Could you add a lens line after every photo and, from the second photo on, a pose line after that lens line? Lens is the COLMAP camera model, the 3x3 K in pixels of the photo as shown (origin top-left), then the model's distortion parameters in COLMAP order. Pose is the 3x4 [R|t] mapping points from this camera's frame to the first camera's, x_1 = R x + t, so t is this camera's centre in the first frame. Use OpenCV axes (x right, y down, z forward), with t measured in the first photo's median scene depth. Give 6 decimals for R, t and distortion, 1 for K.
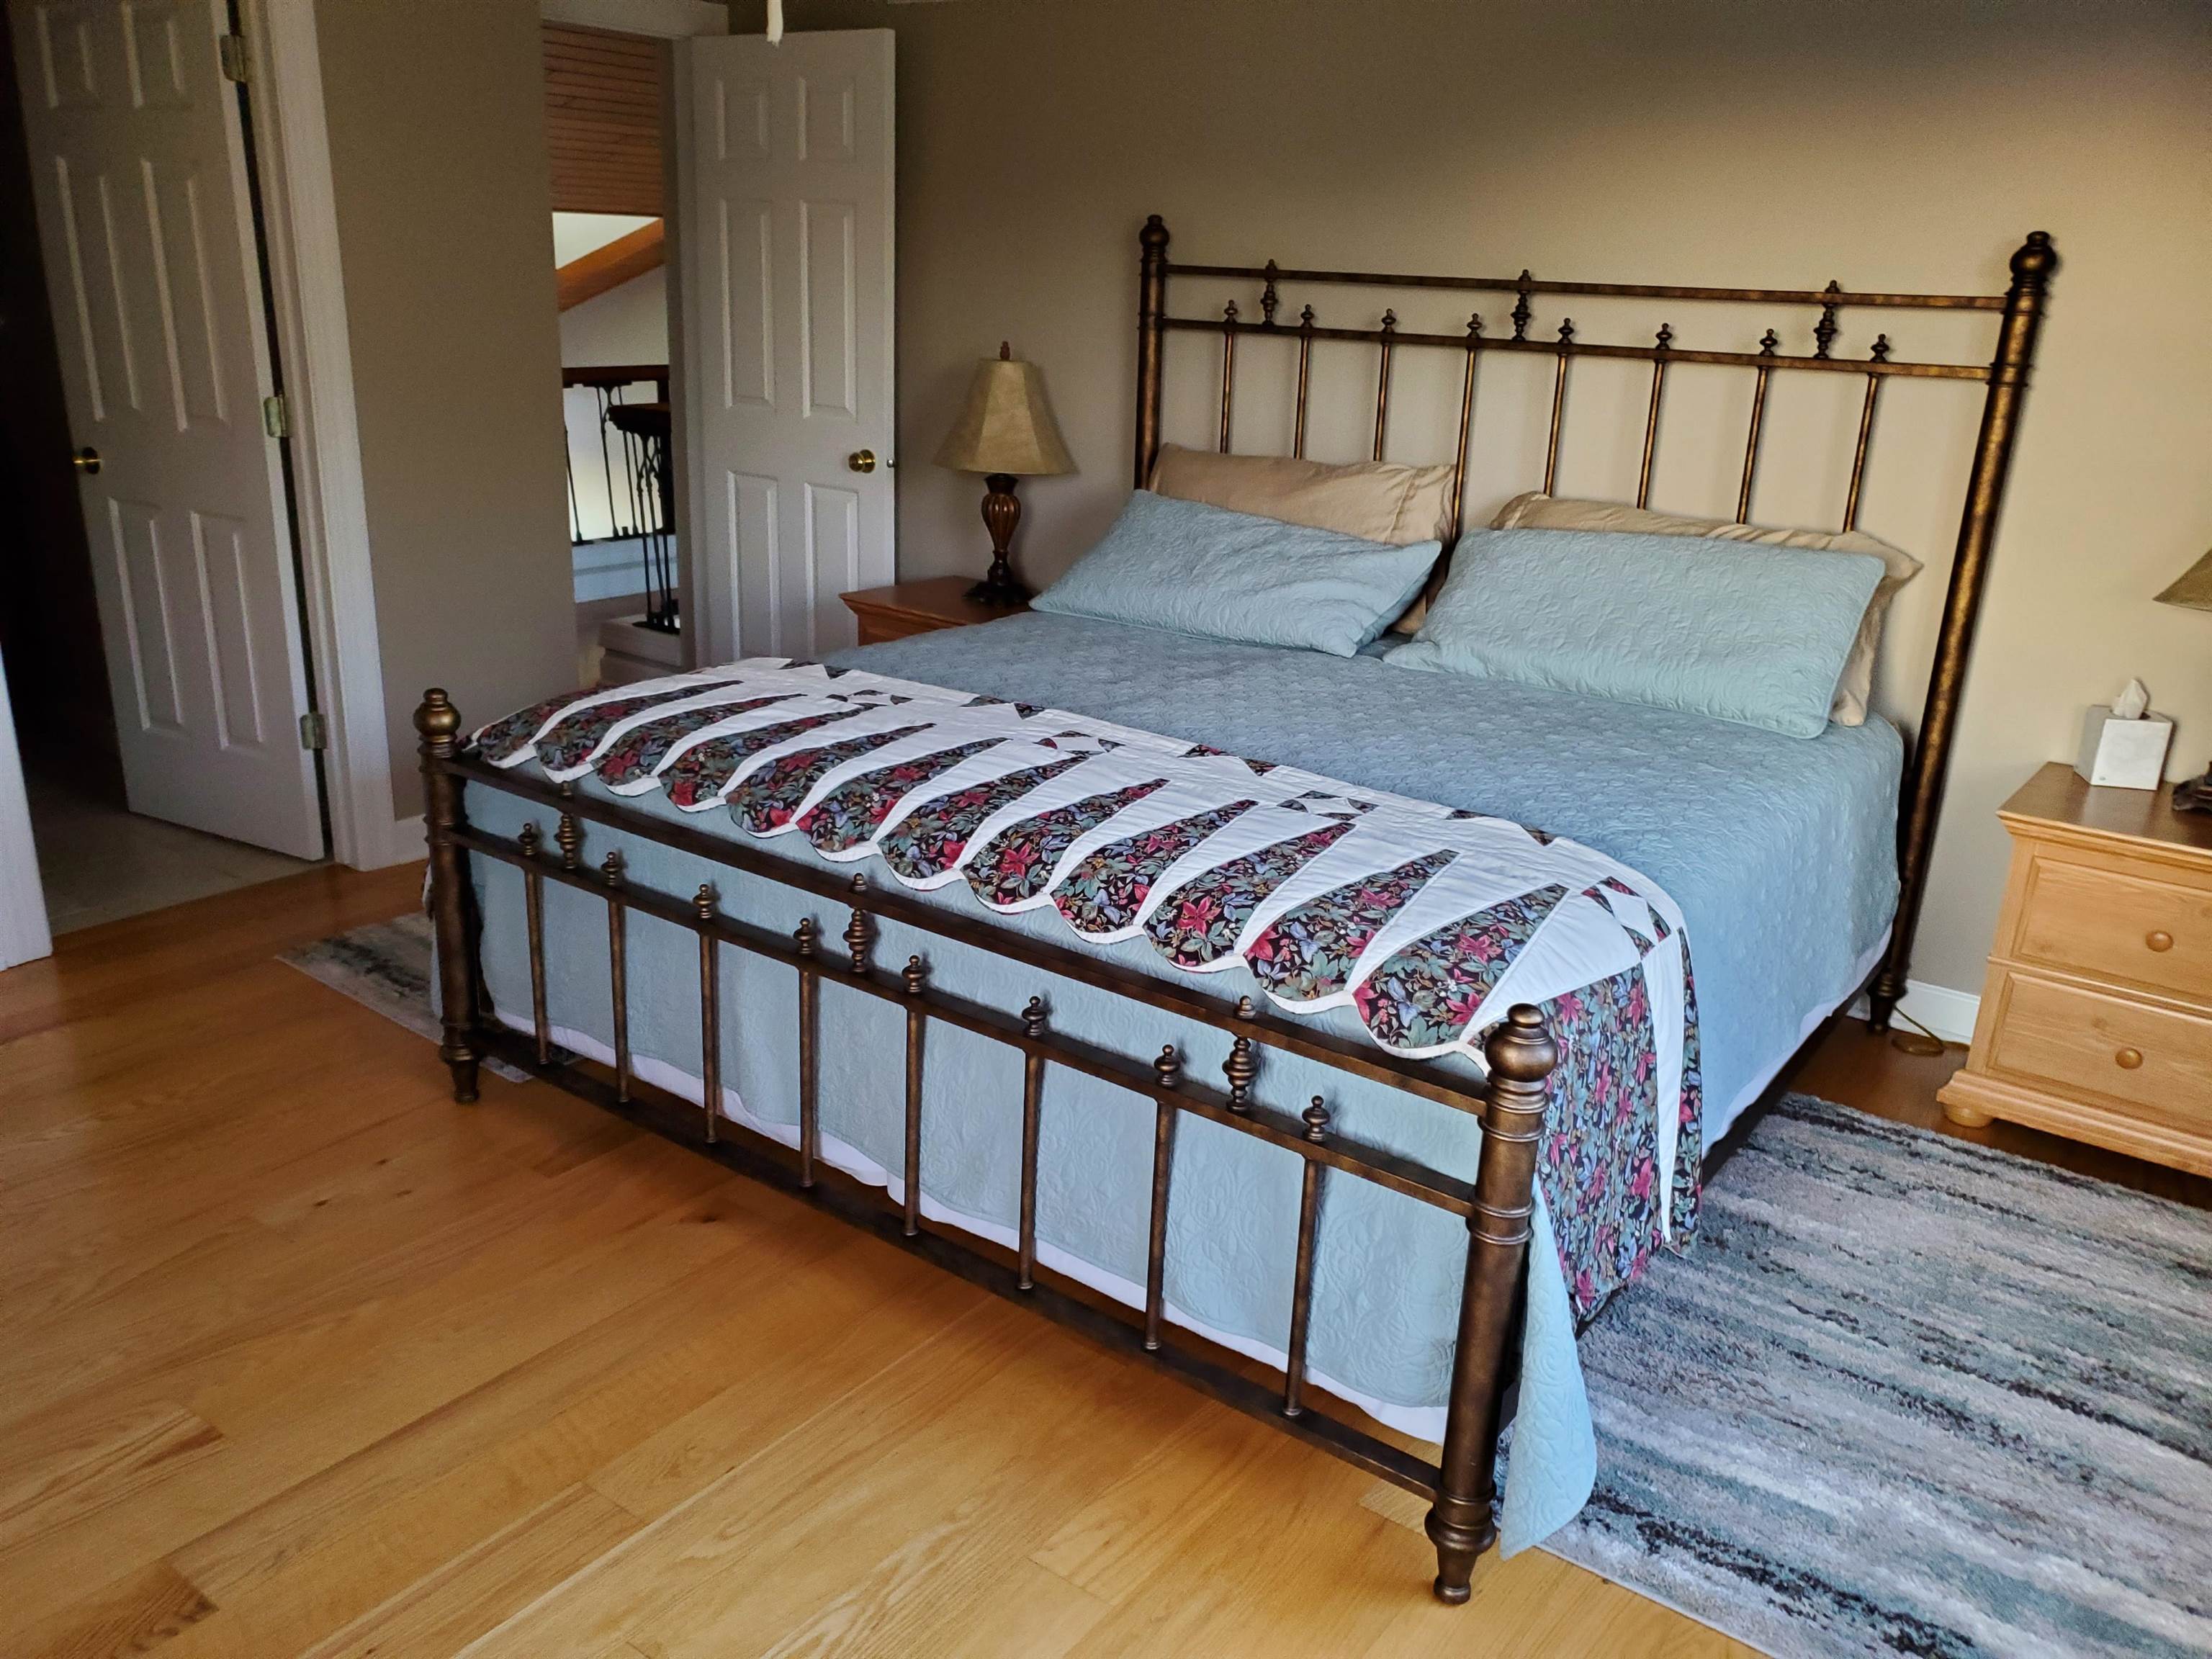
lens RADIAL K [[1725.9, 0, 1073.7], [0, 1725.9, 838.9], [0, 0, 1]] dist [-0.001609, 0.061210]
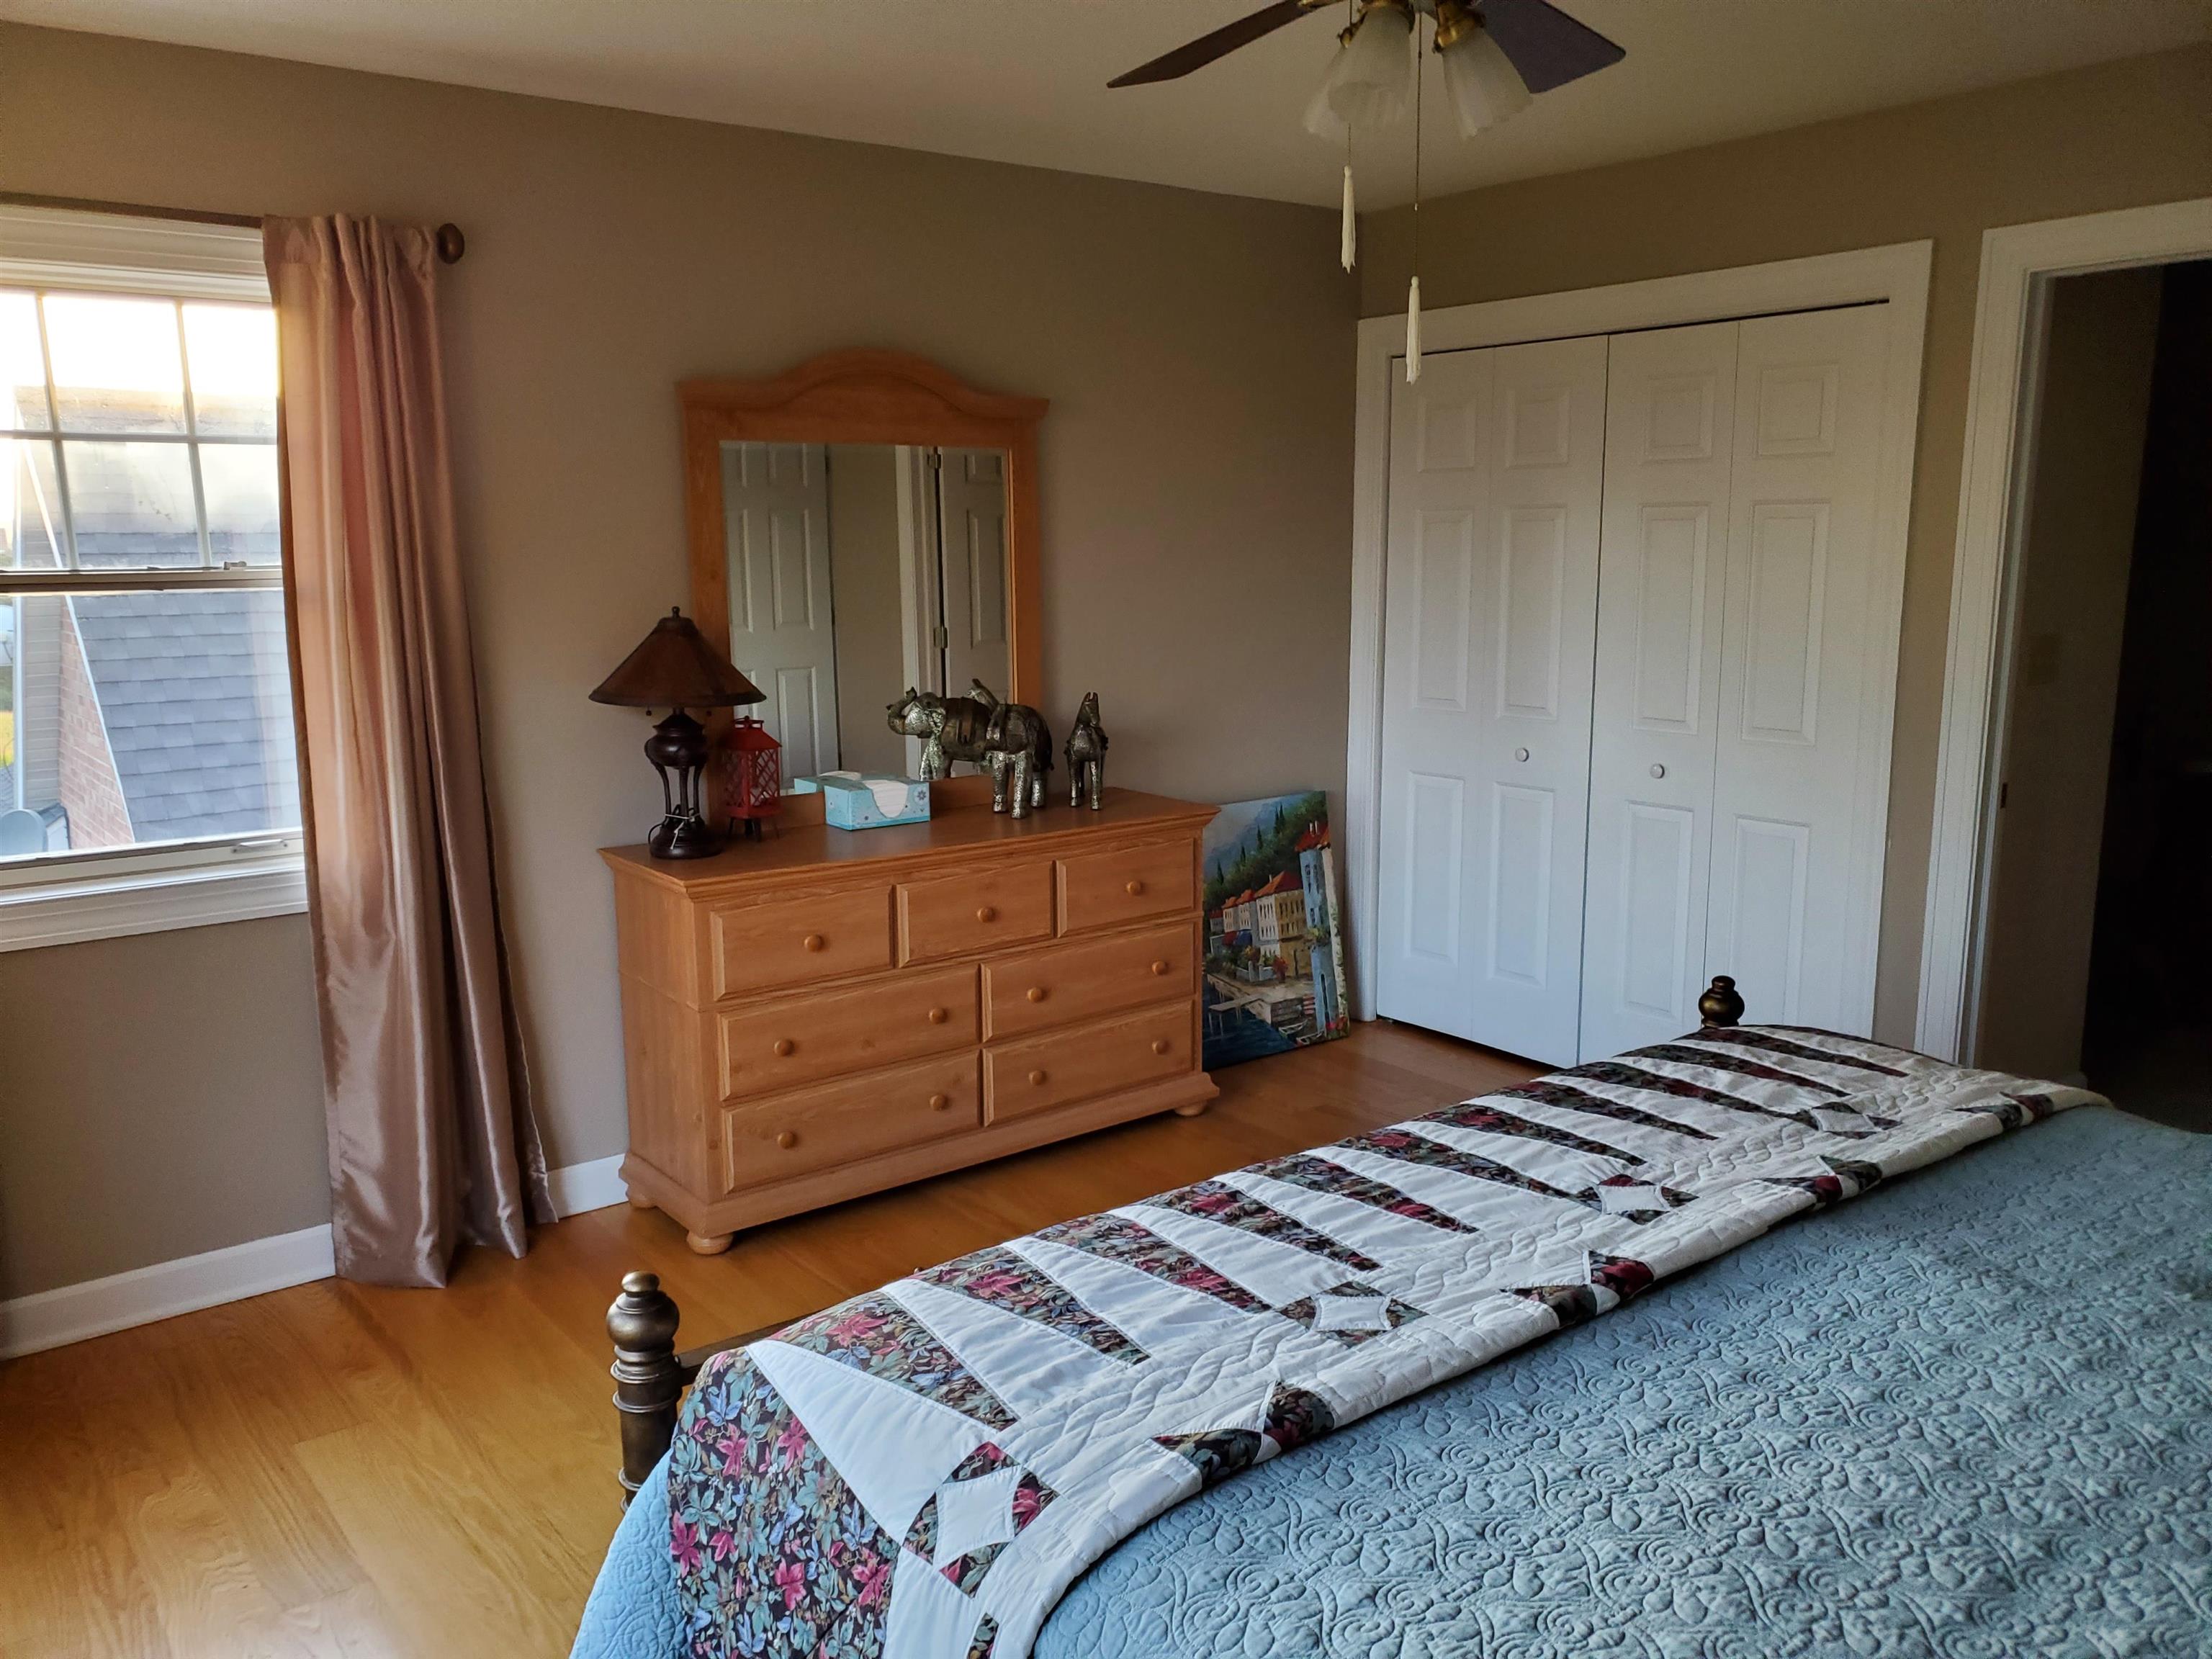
lens RADIAL K [[1725.9, 0, 1073.7], [0, 1725.9, 838.9], [0, 0, 1]] dist [-0.001609, 0.061210]
pose [[-0.250912, 0.142790, -0.957420, 0.802211], [-0.310260, 0.925019, 0.219268, -0.307820], [0.916941, 0.352067, -0.187797, 0.960541]]
